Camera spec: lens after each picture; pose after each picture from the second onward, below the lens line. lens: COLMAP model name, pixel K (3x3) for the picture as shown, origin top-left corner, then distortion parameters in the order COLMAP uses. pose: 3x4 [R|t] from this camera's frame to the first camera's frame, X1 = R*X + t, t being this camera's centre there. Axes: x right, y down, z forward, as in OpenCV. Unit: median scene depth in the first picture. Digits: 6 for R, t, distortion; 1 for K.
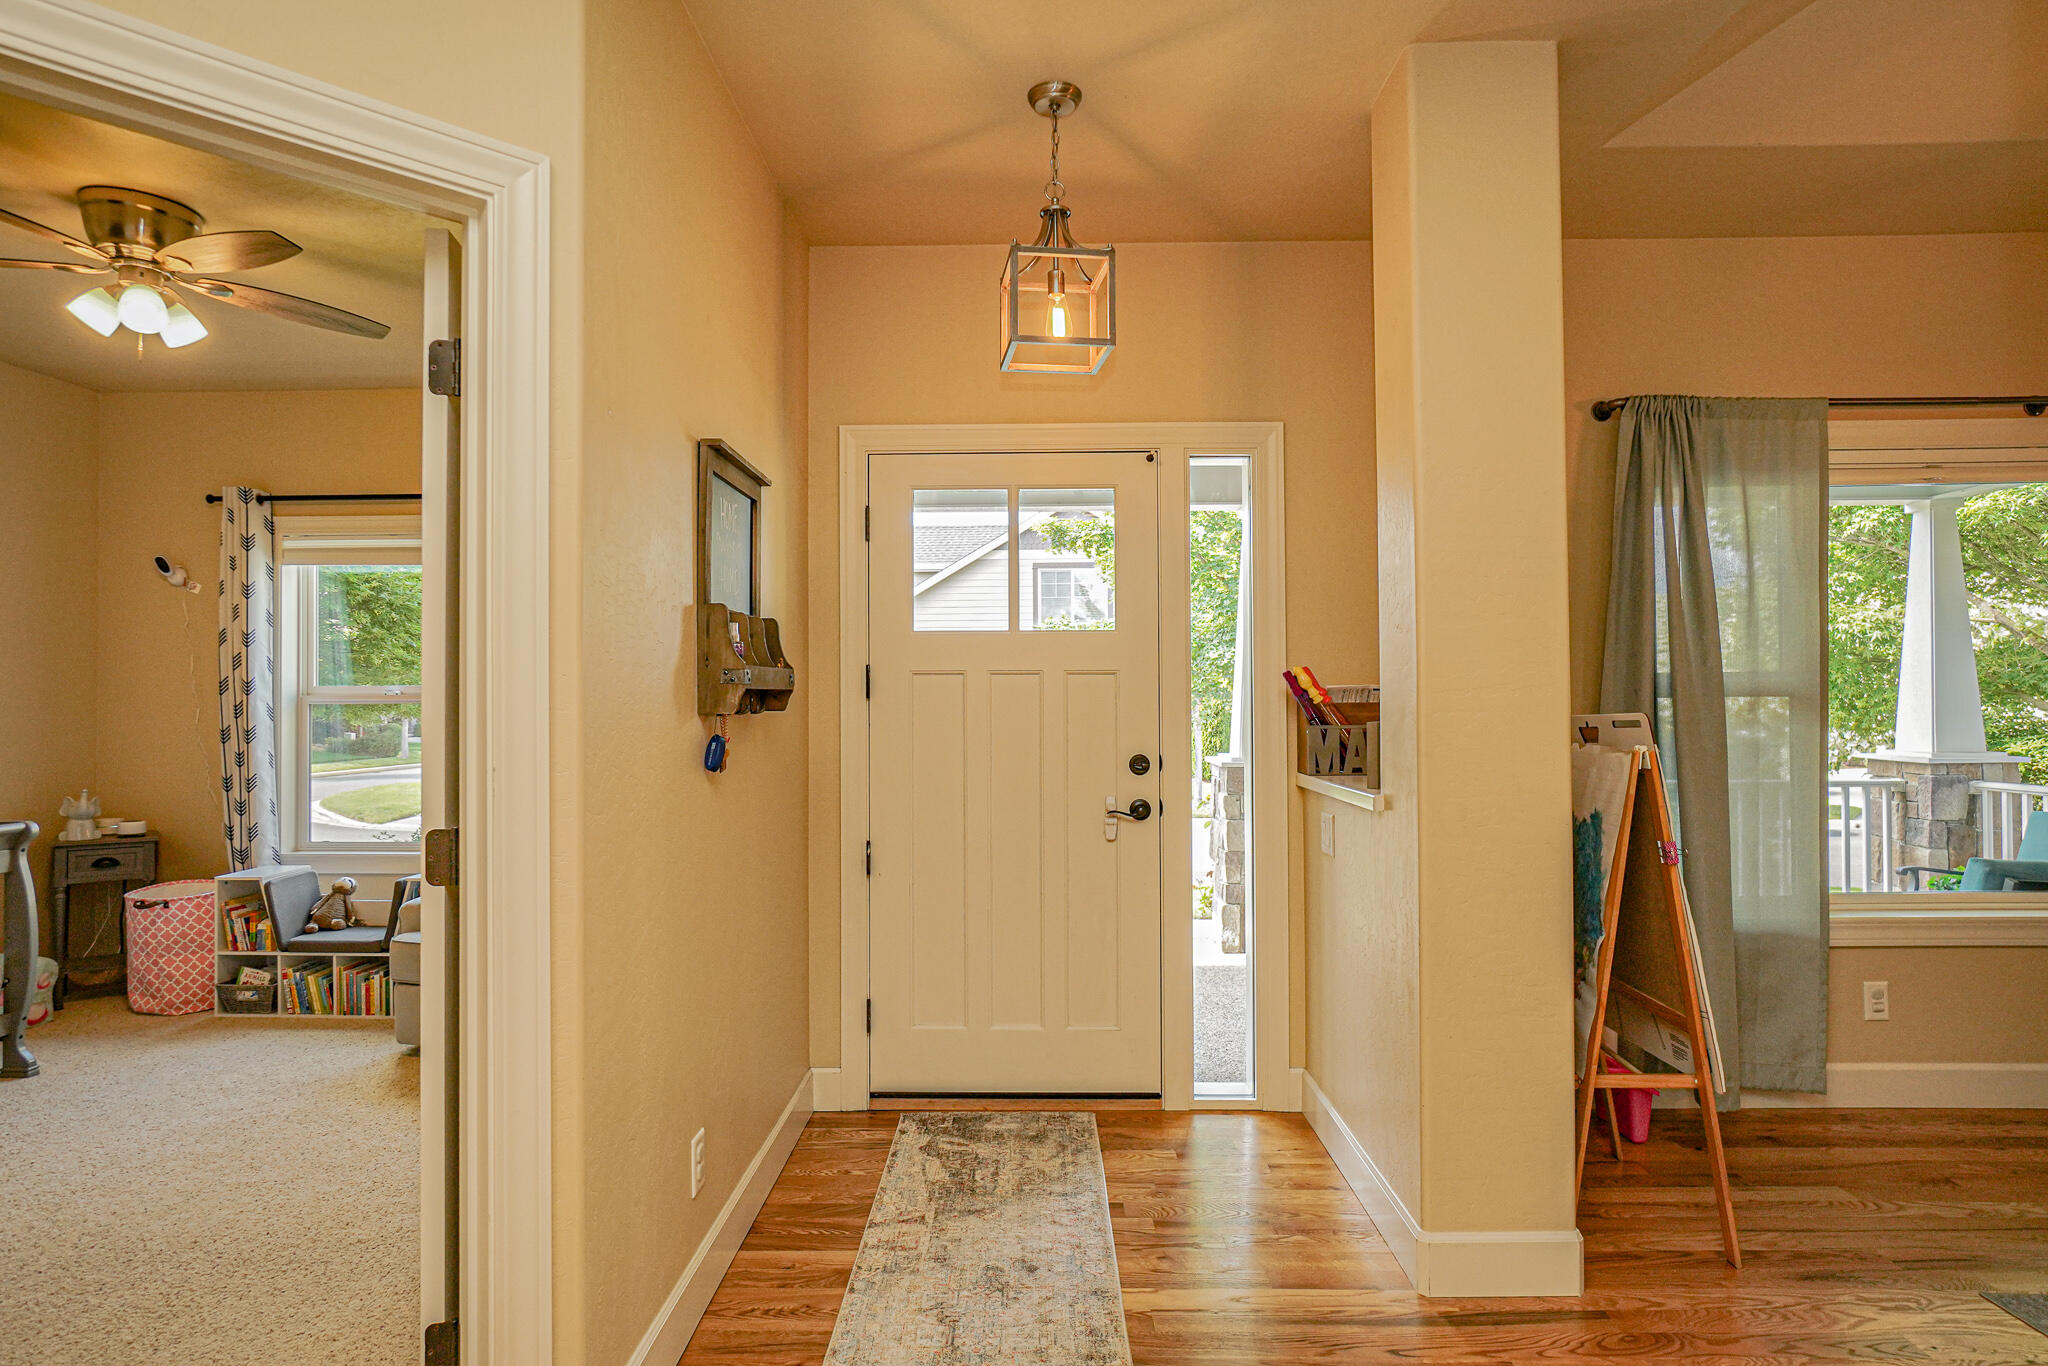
lens RADIAL K [[1113.1, 0, 1023.7], [0, 1113.1, 693.9], [0, 0, 1]] dist [-0.029475, 0.022743]
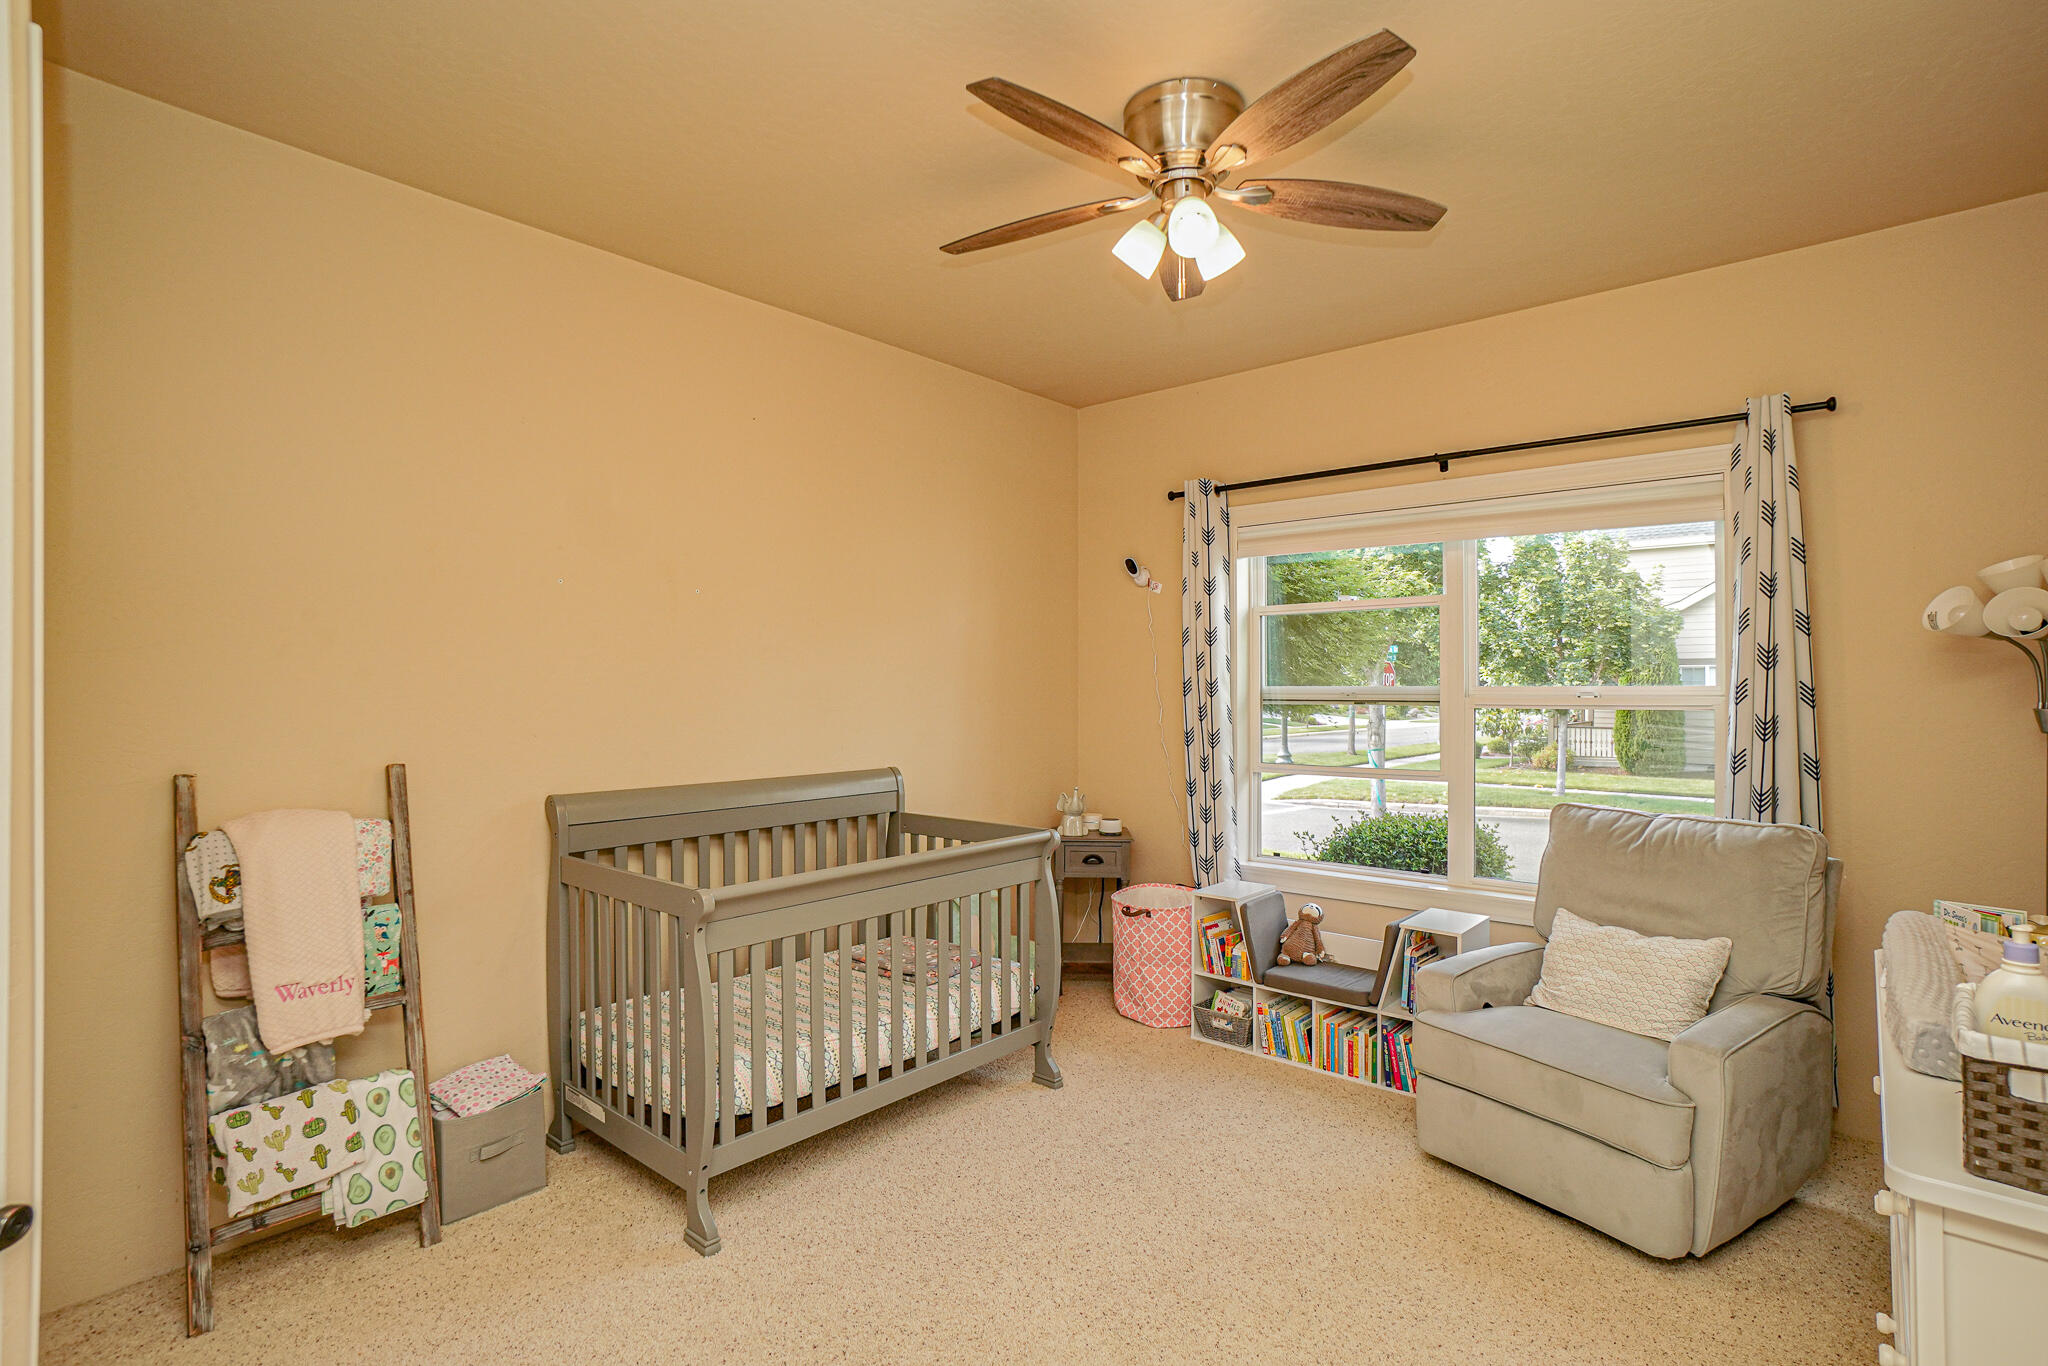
lens RADIAL K [[952.6, 0, 1024.0], [0, 952.6, 683.0], [0, 0, 1]] dist [-0.052546, 0.023919]
pose [[0.775117, -0.000871, -0.631817, -0.324371], [0.004737, 0.999979, 0.004433, -0.015560], [0.631800, -0.006430, 0.775105, 0.275914]]
